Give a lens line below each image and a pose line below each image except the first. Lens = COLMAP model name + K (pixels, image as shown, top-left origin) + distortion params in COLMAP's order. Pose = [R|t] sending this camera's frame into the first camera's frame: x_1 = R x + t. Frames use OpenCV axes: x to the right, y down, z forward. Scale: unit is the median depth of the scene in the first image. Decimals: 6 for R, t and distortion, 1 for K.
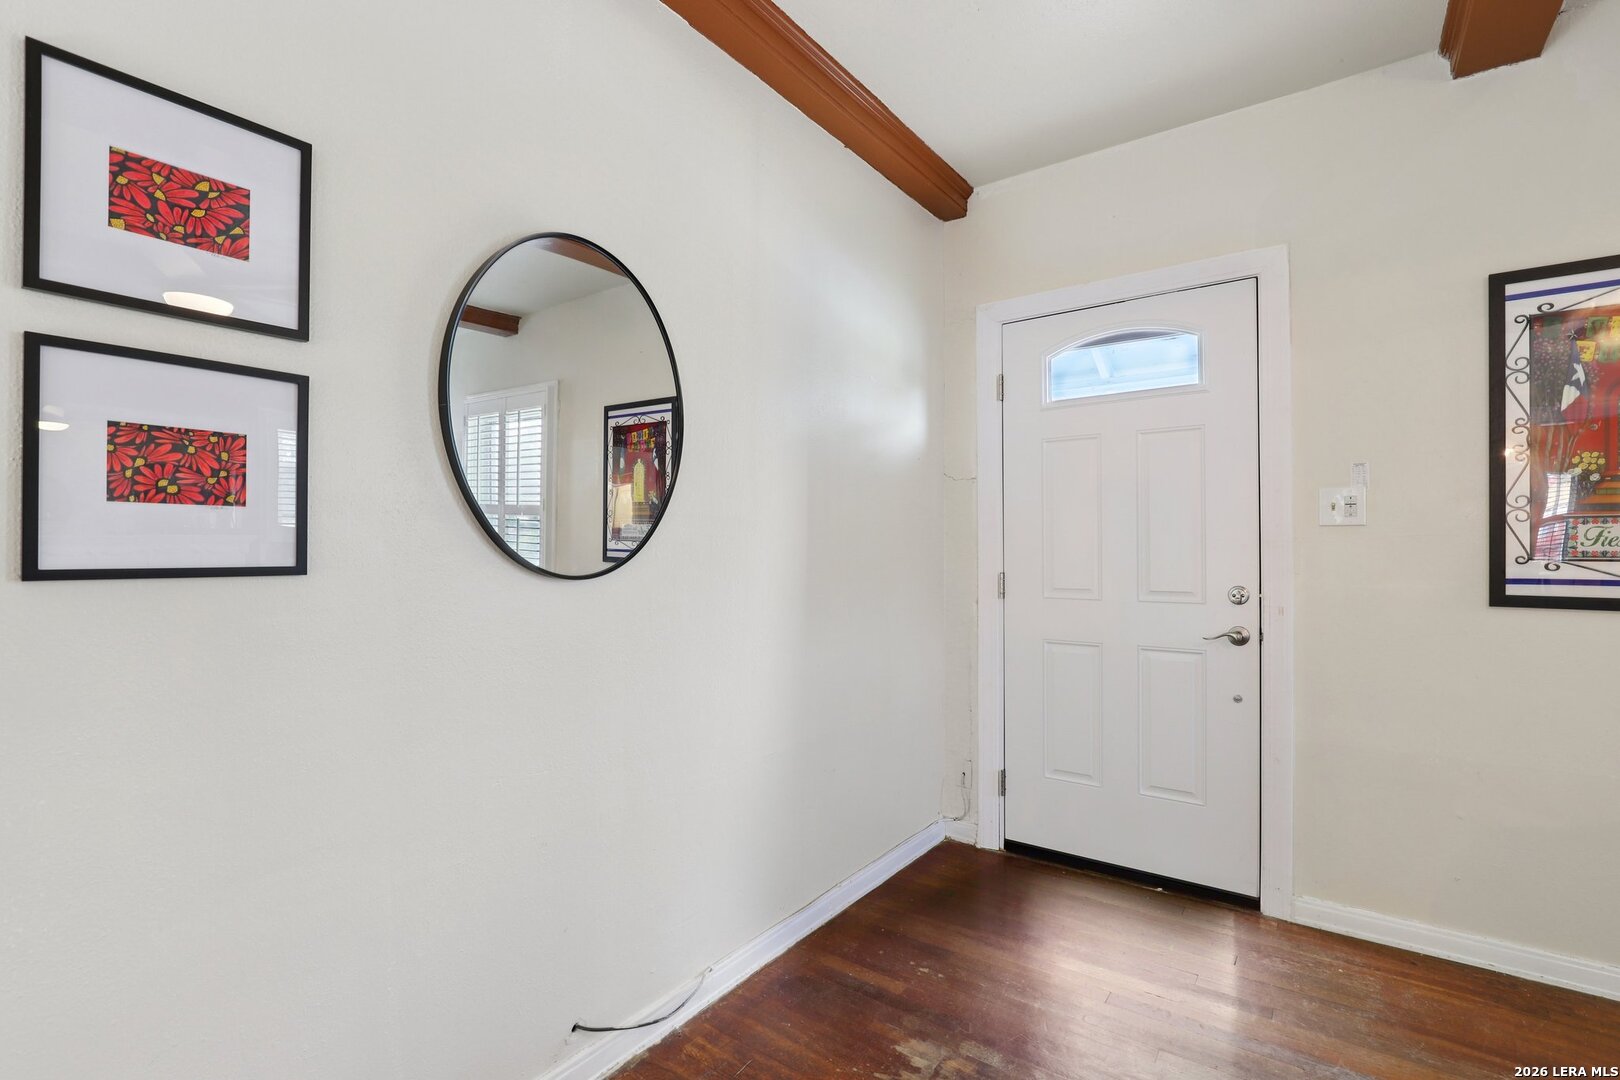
lens RADIAL K [[744.7, 0, 810.9], [0, 744.7, 542.2], [0, 0, 1]] dist [-0.026494, 0.004312]
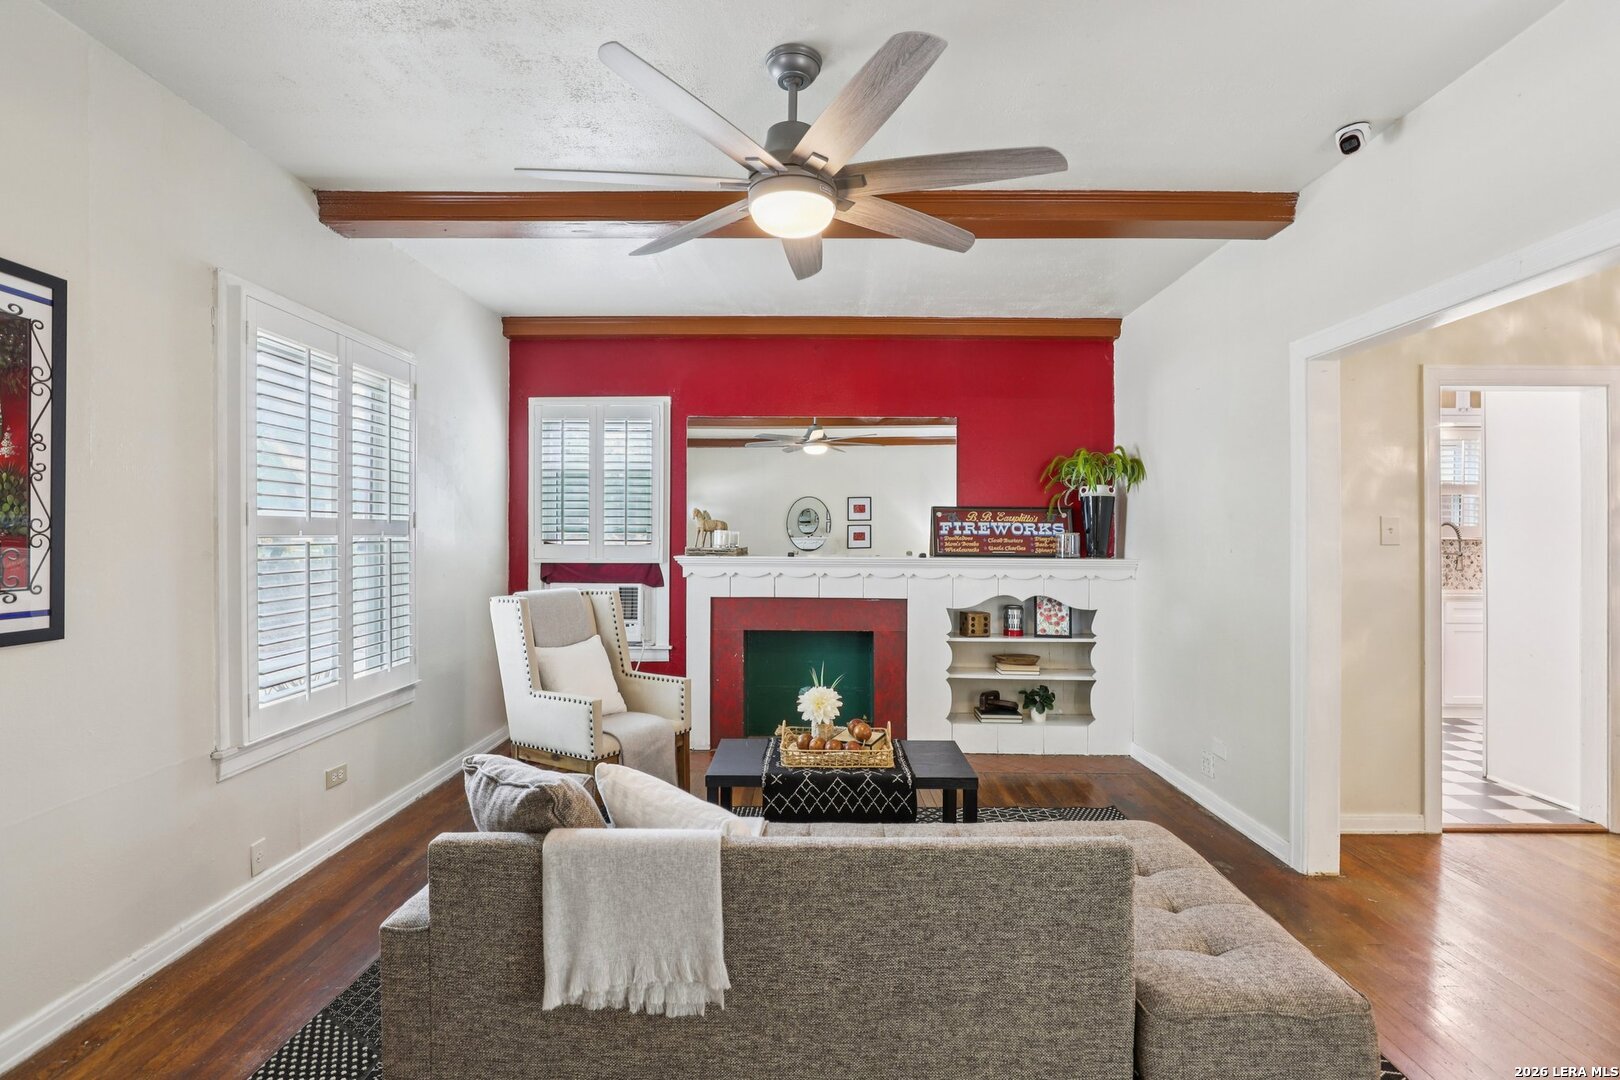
lens RADIAL K [[744.7, 0, 812.6], [0, 744.7, 540.9], [0, 0, 1]] dist [-0.026494, 0.004312]
pose [[0.577390, 0.002230, -0.816466, 6.538180], [0.002205, 0.999988, 0.004291, -0.086664], [0.816466, -0.004278, 0.577378, -4.972465]]
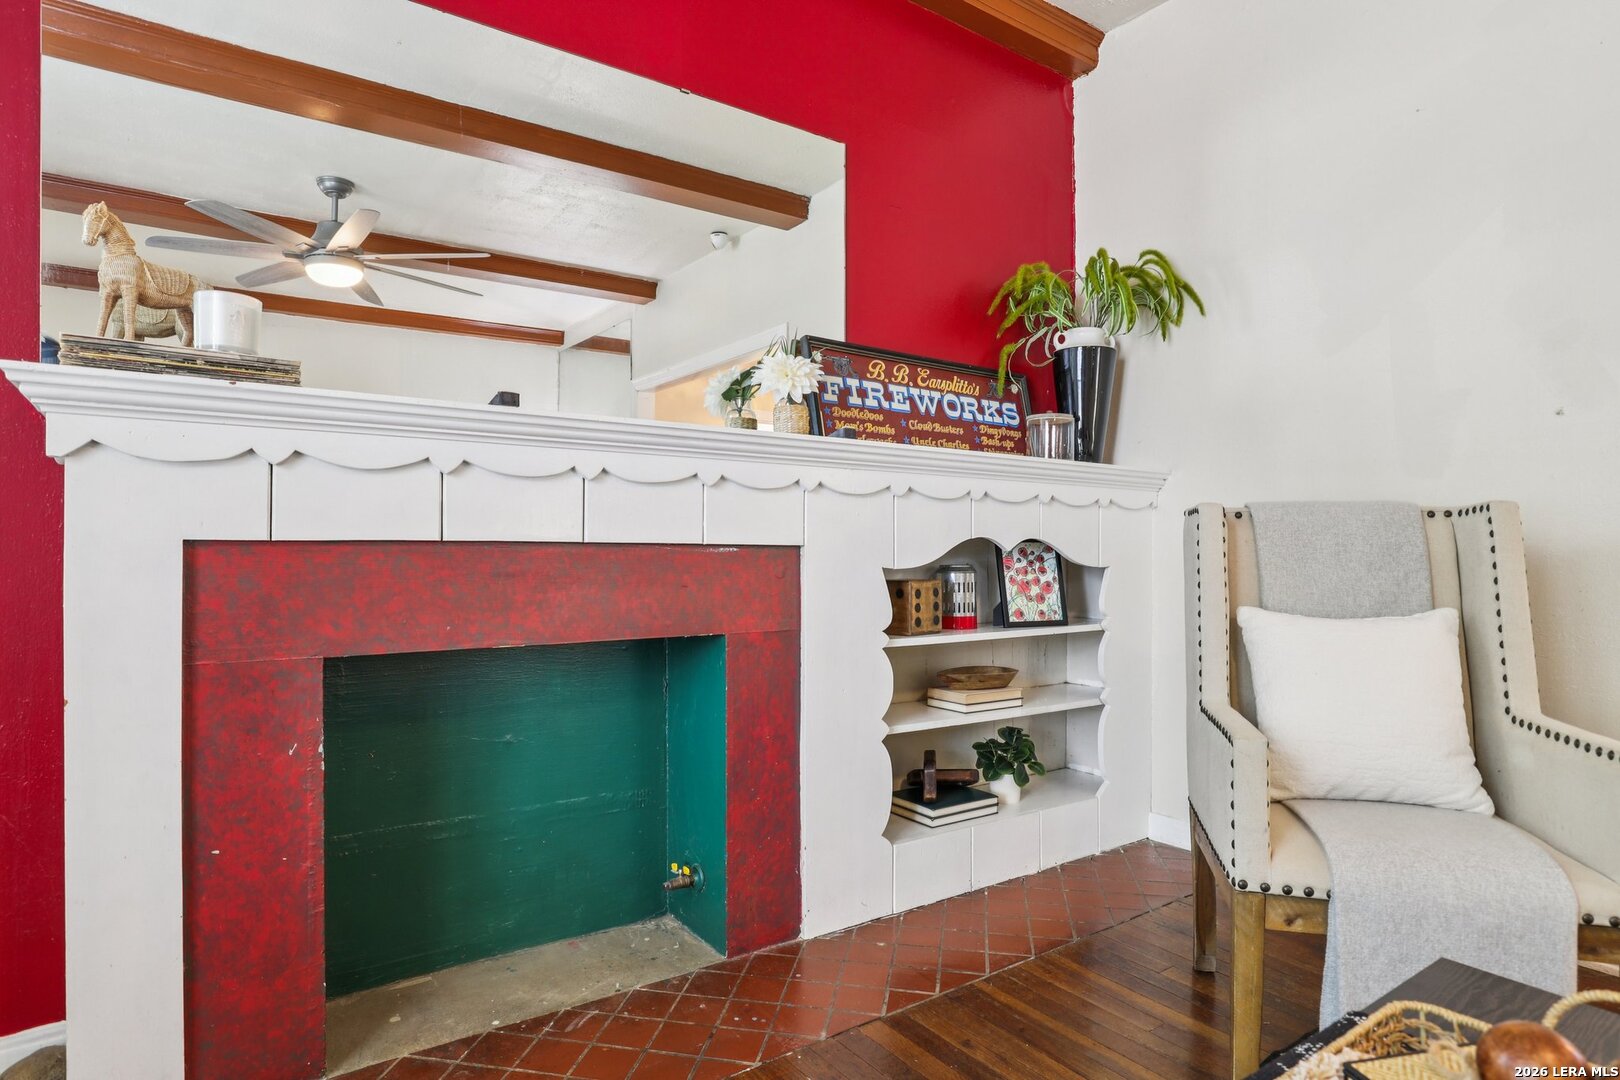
lens RADIAL K [[900.5, 0, 820.8], [0, 900.5, 544.0], [0, 0, 1]] dist [-0.004884, -0.000623]
pose [[0.949994, -0.001631, -0.312263, 4.077744], [0.001718, 0.999999, 0.000005, 0.255839], [0.312262, -0.000541, 0.949996, -3.977884]]
